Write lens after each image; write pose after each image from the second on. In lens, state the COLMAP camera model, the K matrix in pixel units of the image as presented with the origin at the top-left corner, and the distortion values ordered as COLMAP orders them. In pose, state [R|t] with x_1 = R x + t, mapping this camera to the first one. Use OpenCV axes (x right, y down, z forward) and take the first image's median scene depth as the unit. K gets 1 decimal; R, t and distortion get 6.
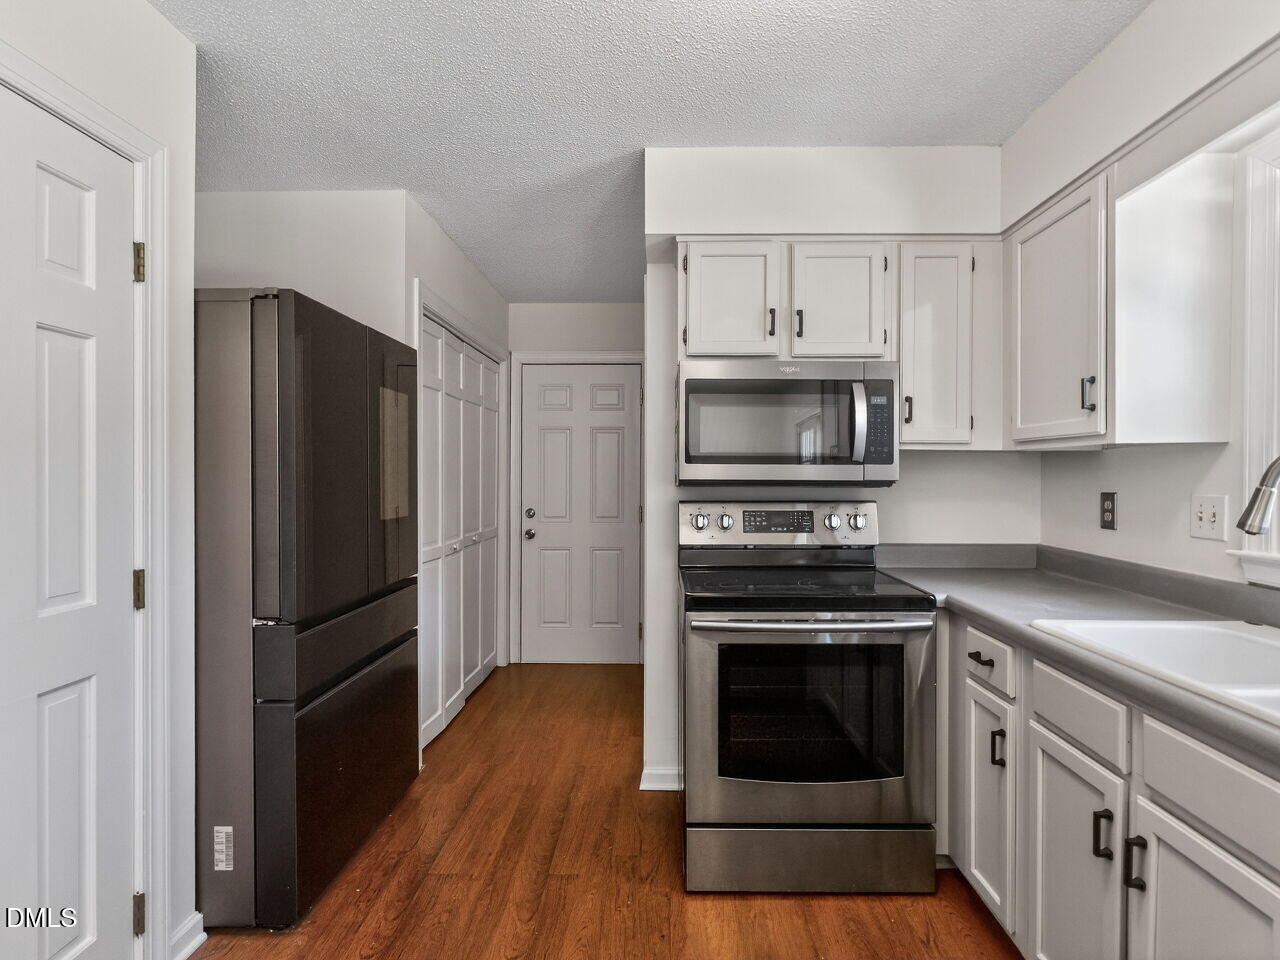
lens RADIAL K [[680.6, 0, 651.3], [0, 680.6, 479.3], [0, 0, 1]] dist [-0.000059, 0.000124]
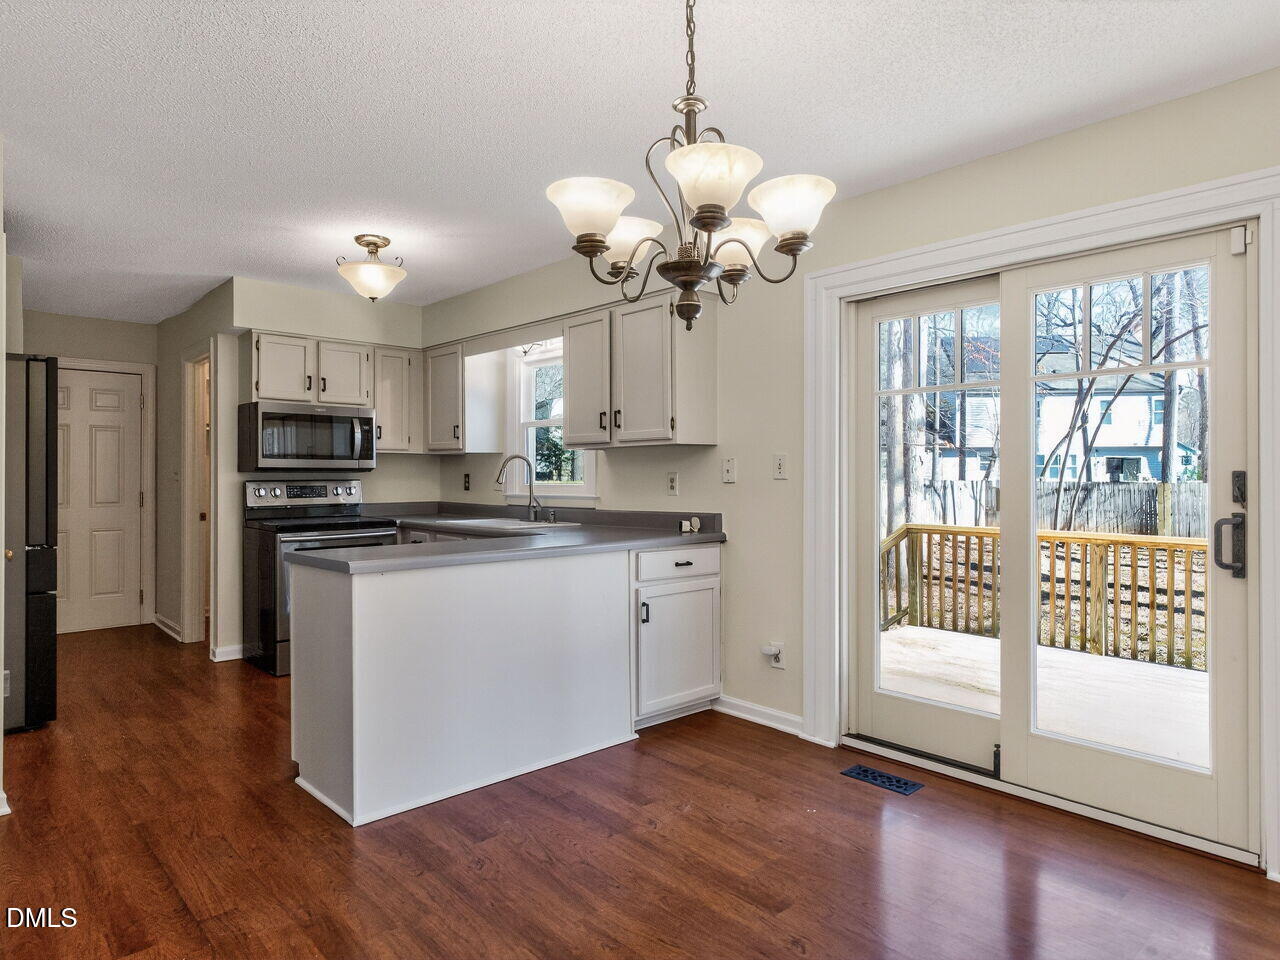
lens RADIAL K [[769.3, 0, 641.3], [0, 769.3, 472.7], [0, 0, 1]] dist [0.005700, 0.000054]
pose [[0.717824, -0.002208, 0.696221, -0.639513], [0.006949, 0.999968, -0.003993, 0.028875], [-0.696190, 0.007704, 0.717816, -1.147177]]
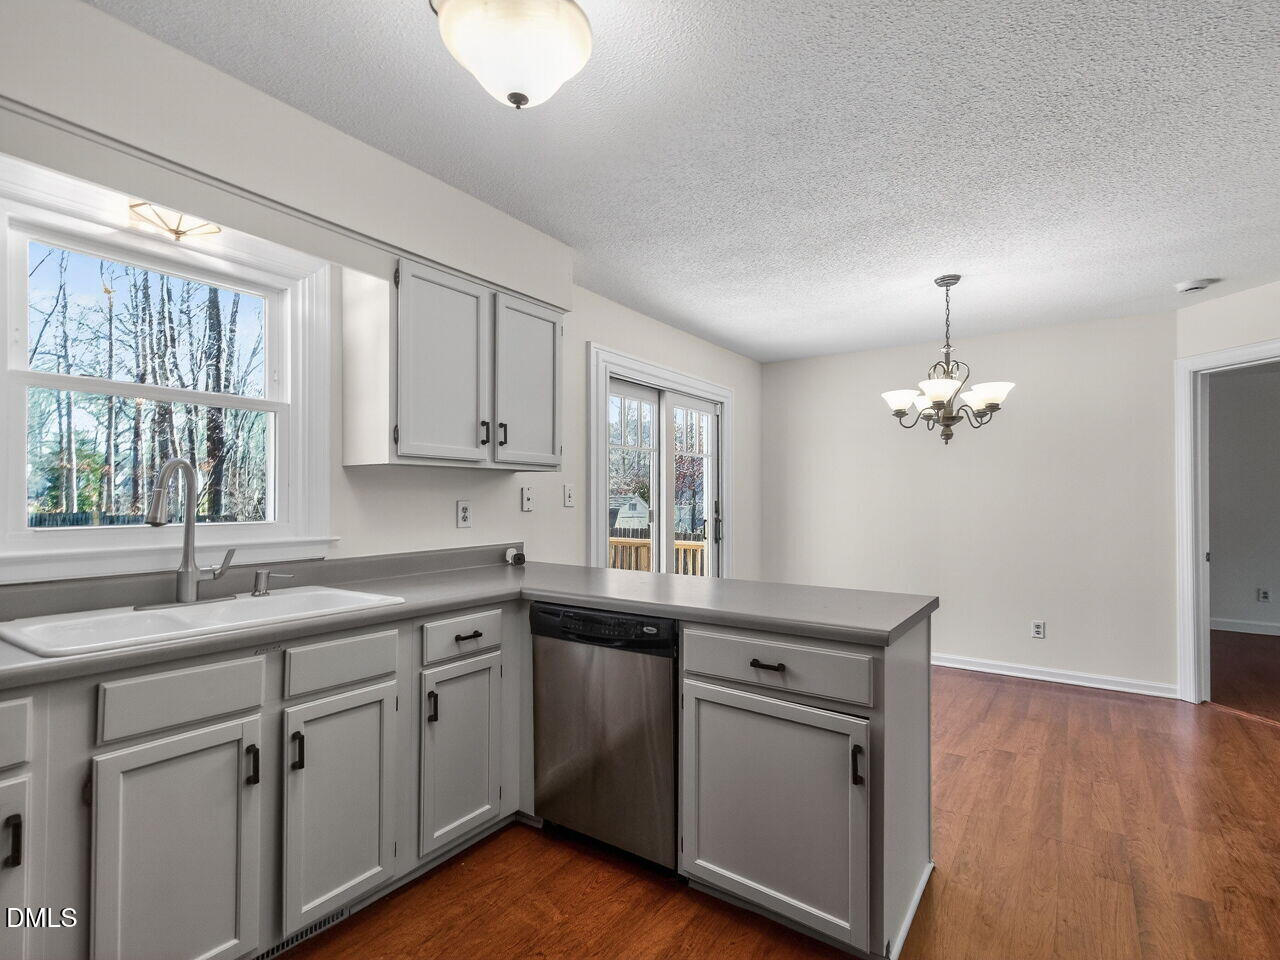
lens RADIAL K [[633.7, 0, 635.6], [0, 633.7, 492.6], [0, 0, 1]] dist [0.002395, 0.000458]
pose [[-0.833548, -0.000511, 0.552447, -0.314759], [-0.003844, 0.999981, -0.004874, 0.011964], [-0.552434, -0.006186, -0.833533, 0.882041]]
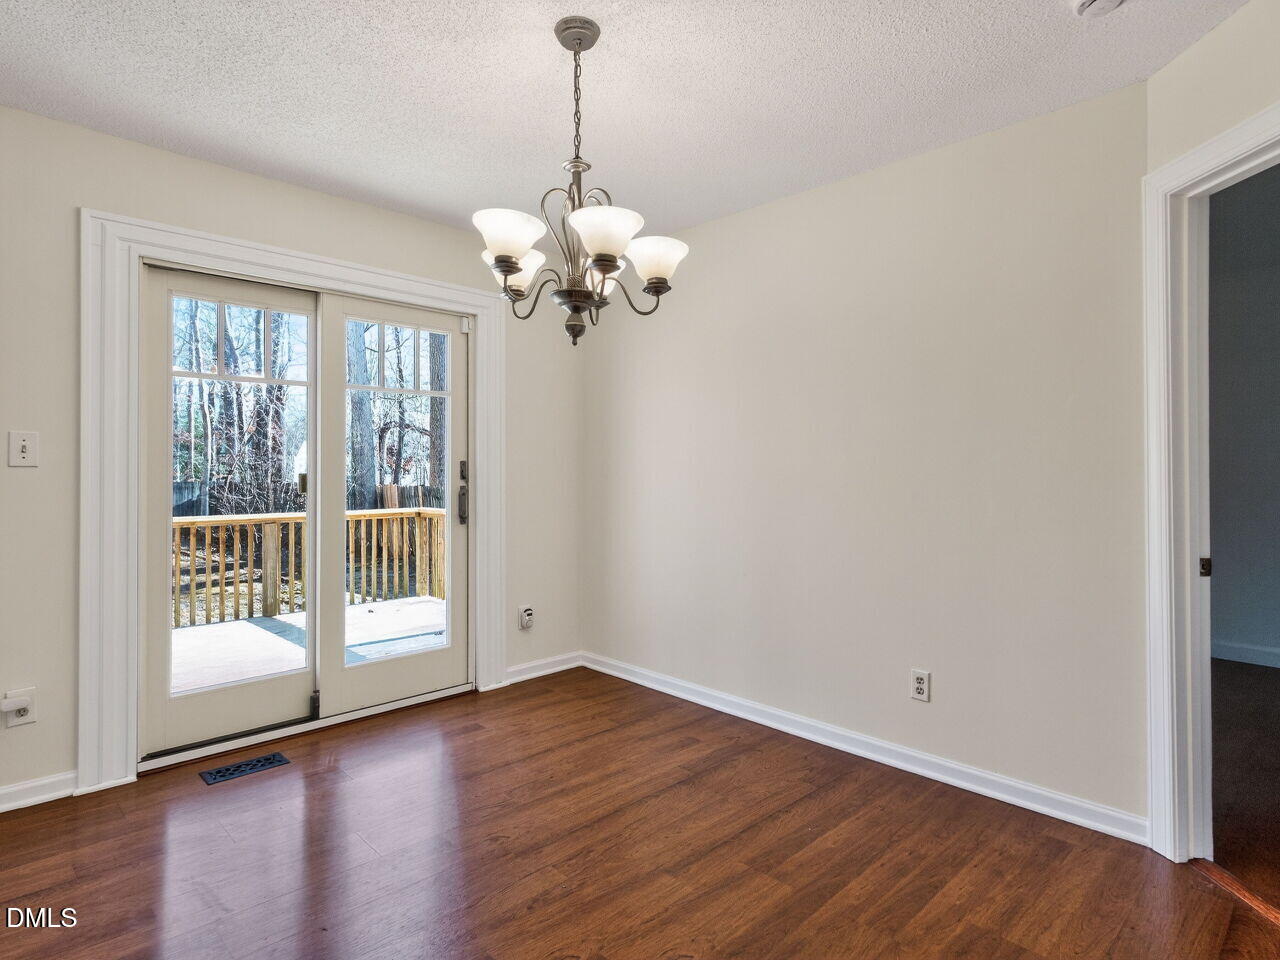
lens RADIAL K [[710.2, 0, 634.8], [0, 710.2, 461.0], [0, 0, 1]] dist [0.002945, 0.000549]
pose [[-0.718280, 0.002189, 0.695751, -0.741010], [-0.001479, 0.999988, -0.004673, 0.033963], [-0.695753, -0.004386, -0.718268, -0.122716]]
